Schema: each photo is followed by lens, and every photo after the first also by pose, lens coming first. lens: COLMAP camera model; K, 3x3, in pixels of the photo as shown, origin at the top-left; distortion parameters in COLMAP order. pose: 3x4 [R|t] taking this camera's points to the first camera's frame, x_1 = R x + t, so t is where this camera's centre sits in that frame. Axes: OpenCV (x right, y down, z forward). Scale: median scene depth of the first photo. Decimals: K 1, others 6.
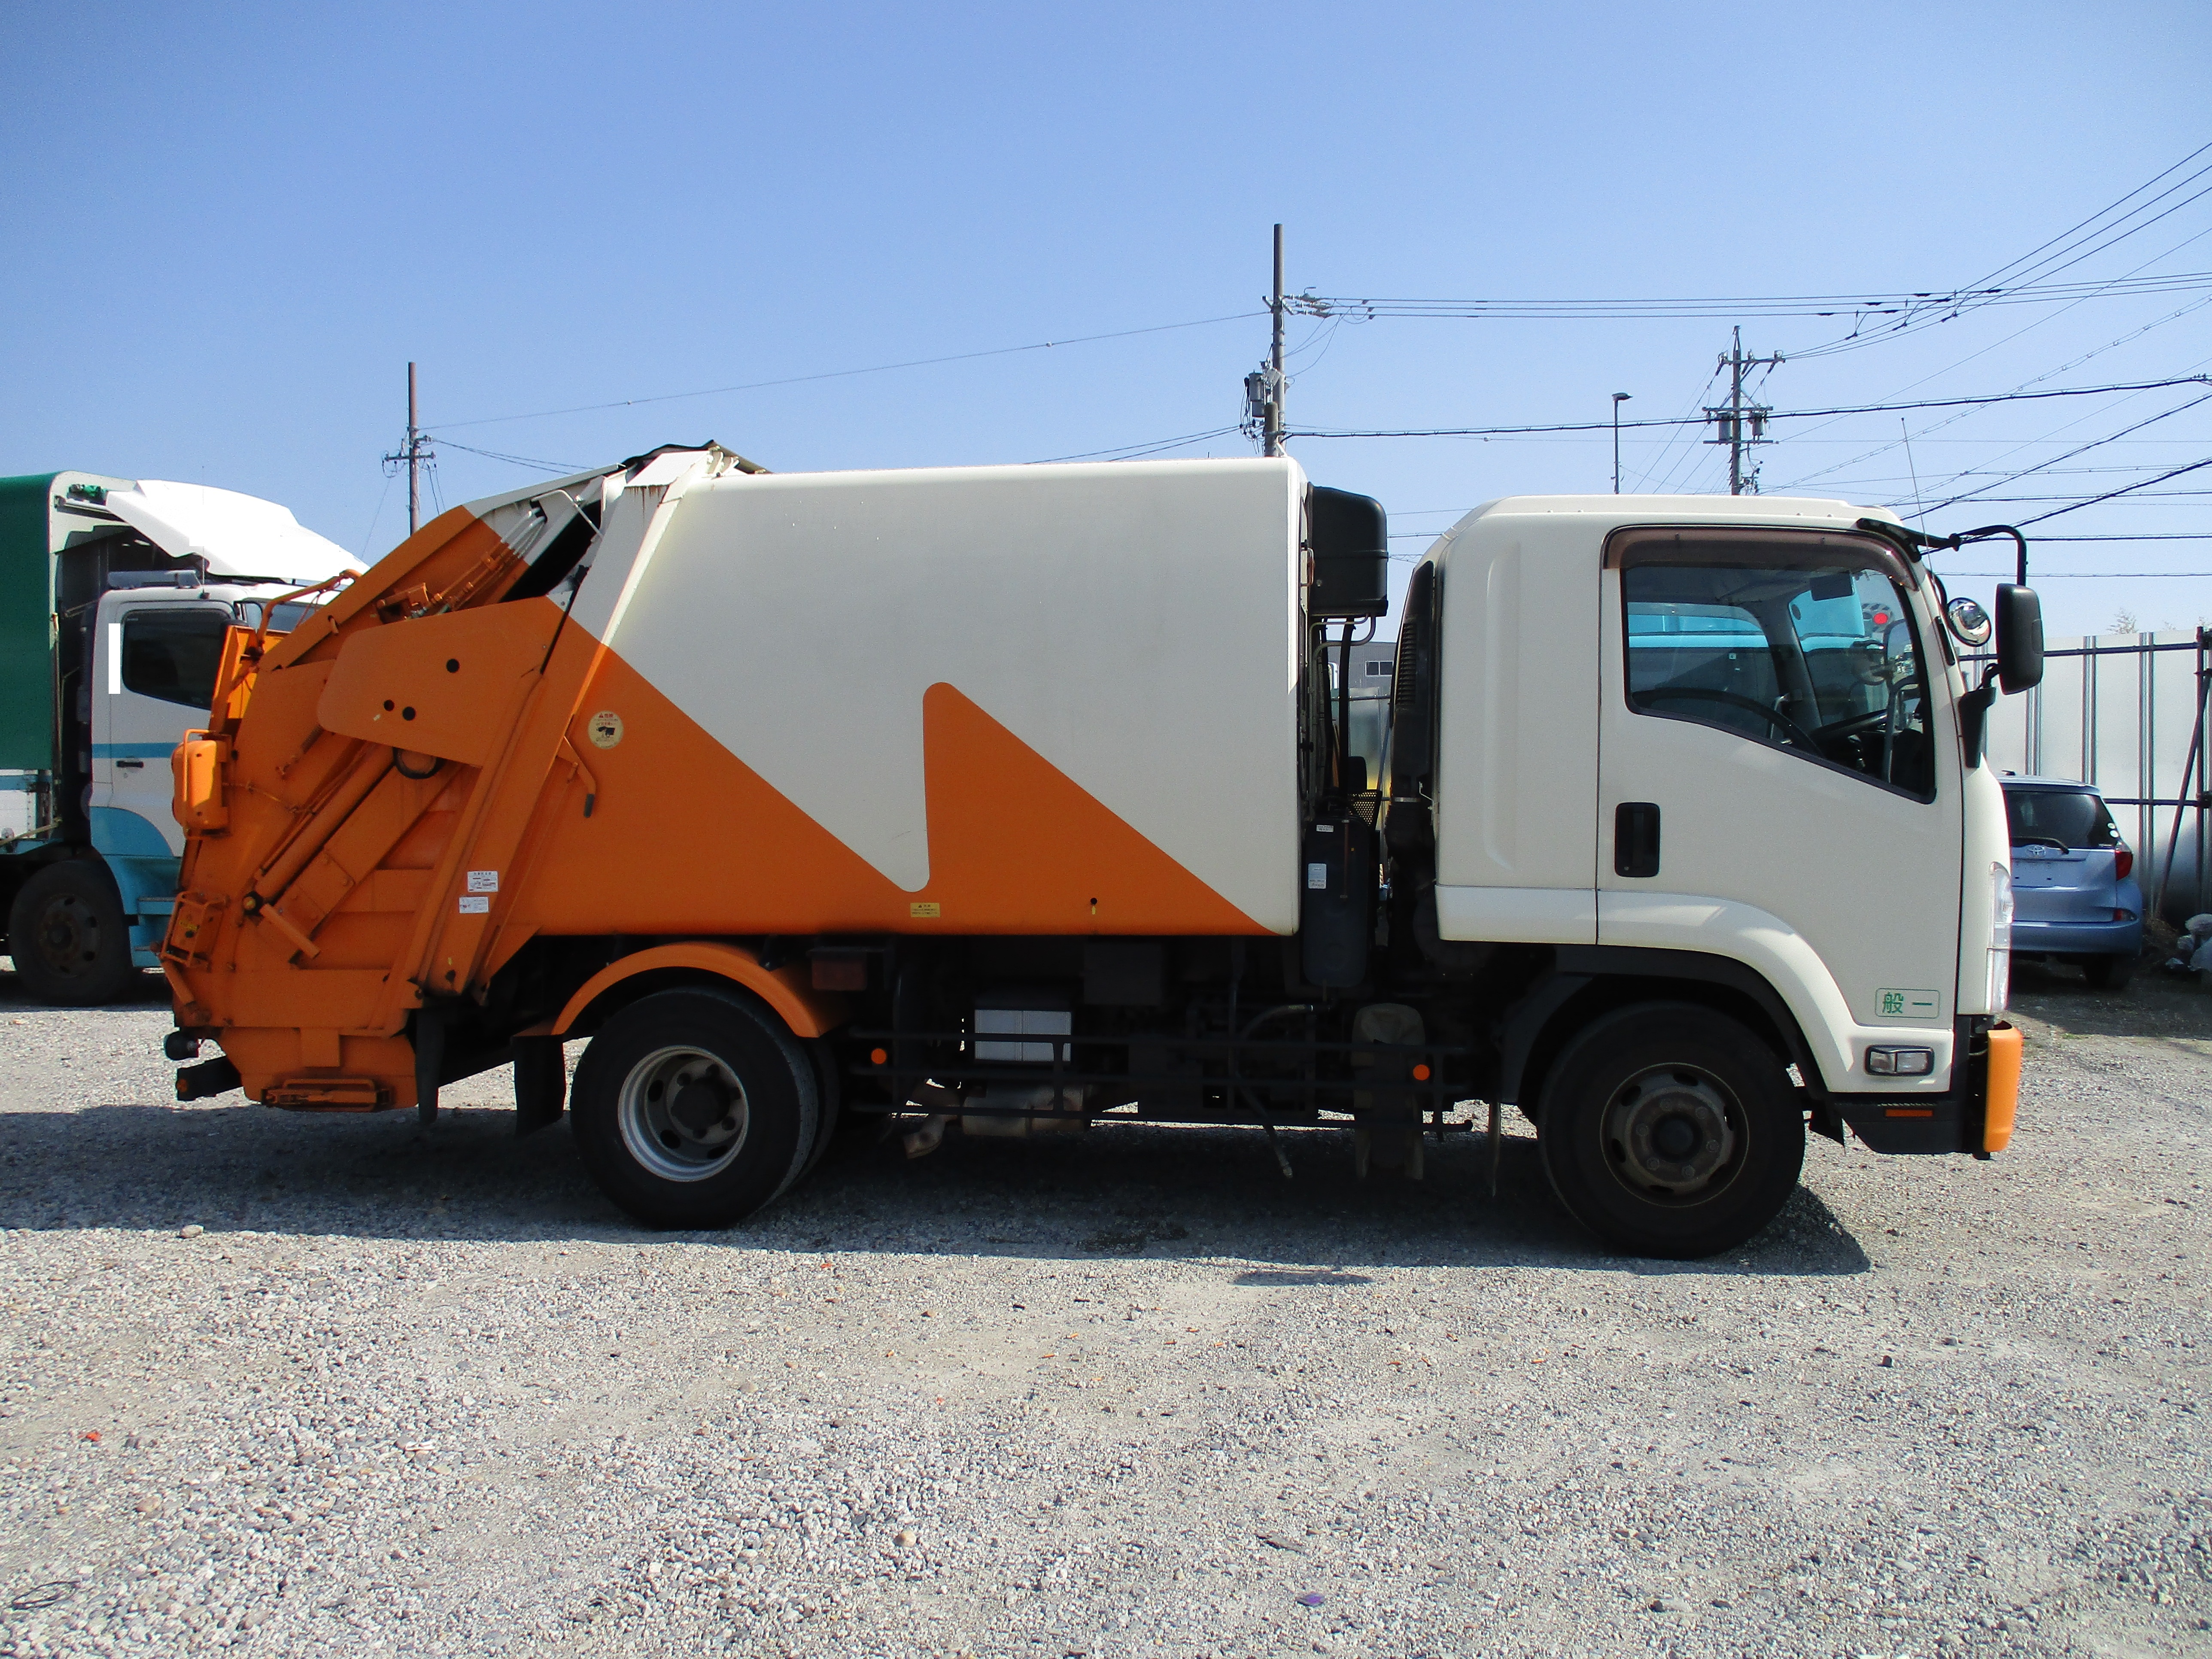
lens RADIAL K [[1836.5, 0, 1106.0], [0, 1836.5, 829.5], [0, 0, 1]] dist [0.009750, -0.051578]
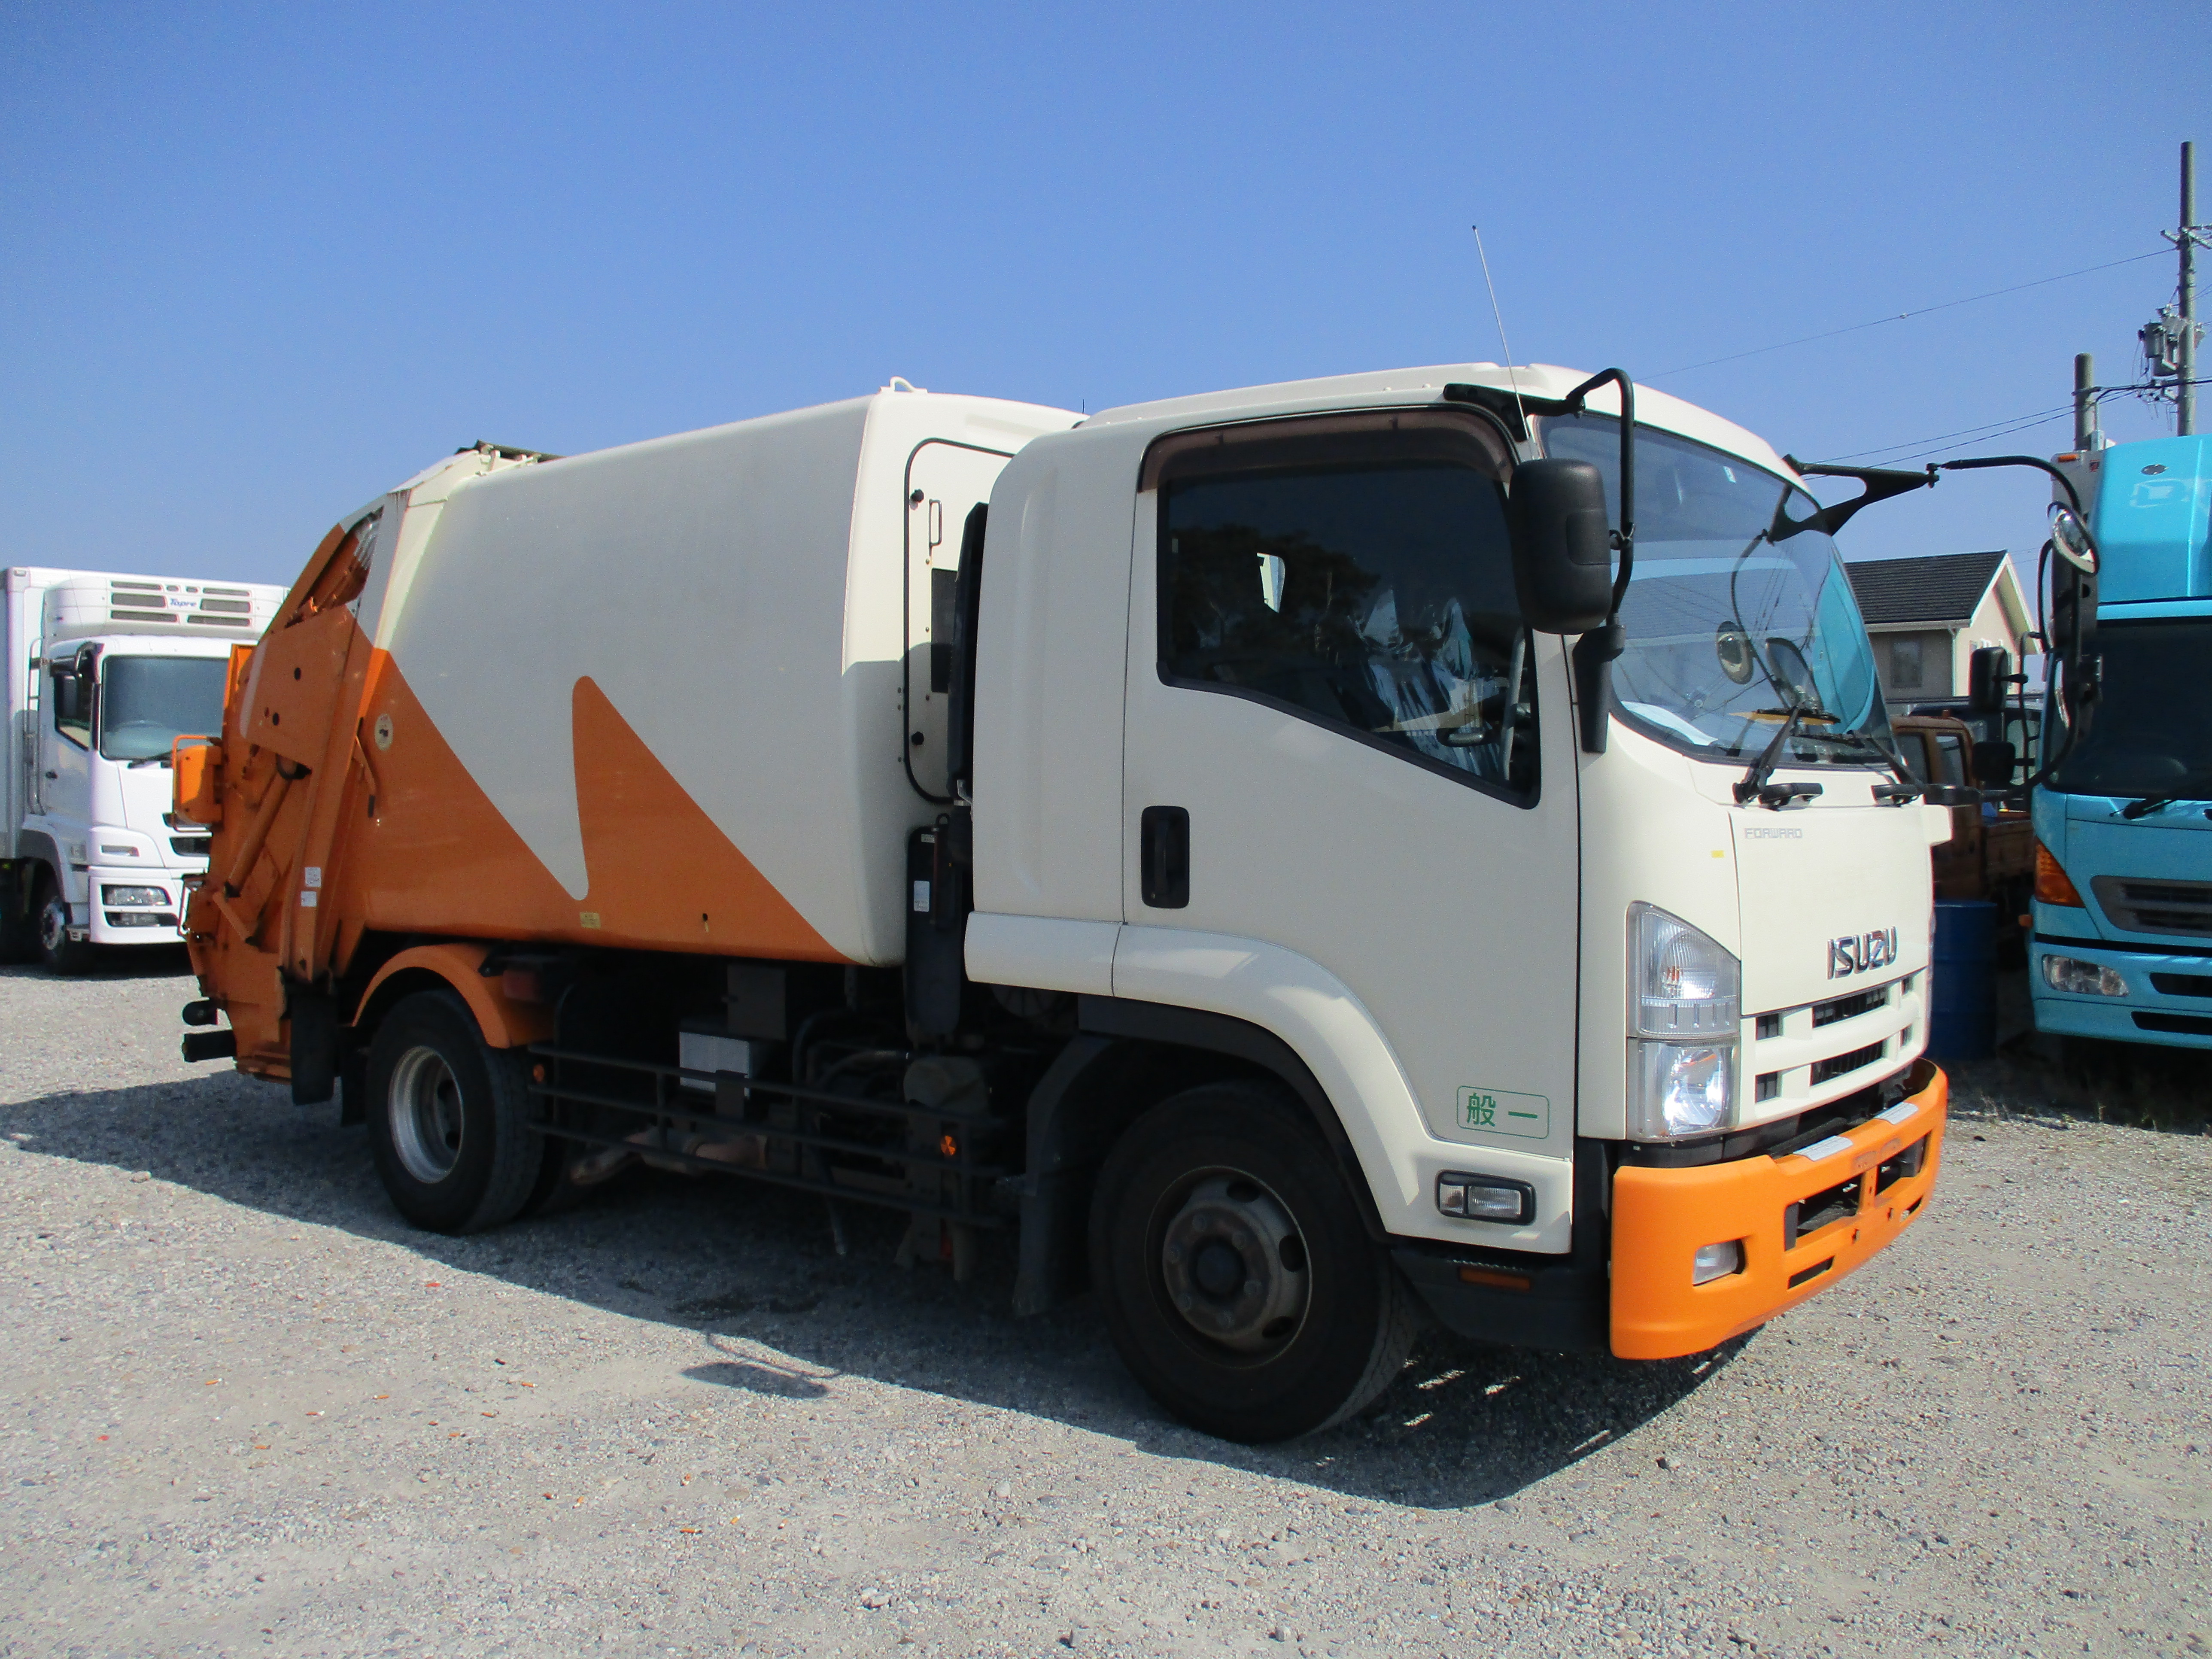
lens RADIAL K [[1836.5, 0, 1106.0], [0, 1836.5, 829.5], [0, 0, 1]] dist [0.009750, -0.051578]
pose [[0.860323, 0.012197, -0.509603, 0.633167], [-0.021740, 0.999682, -0.012776, 0.004786], [0.509286, 0.022070, 0.860315, 0.350428]]
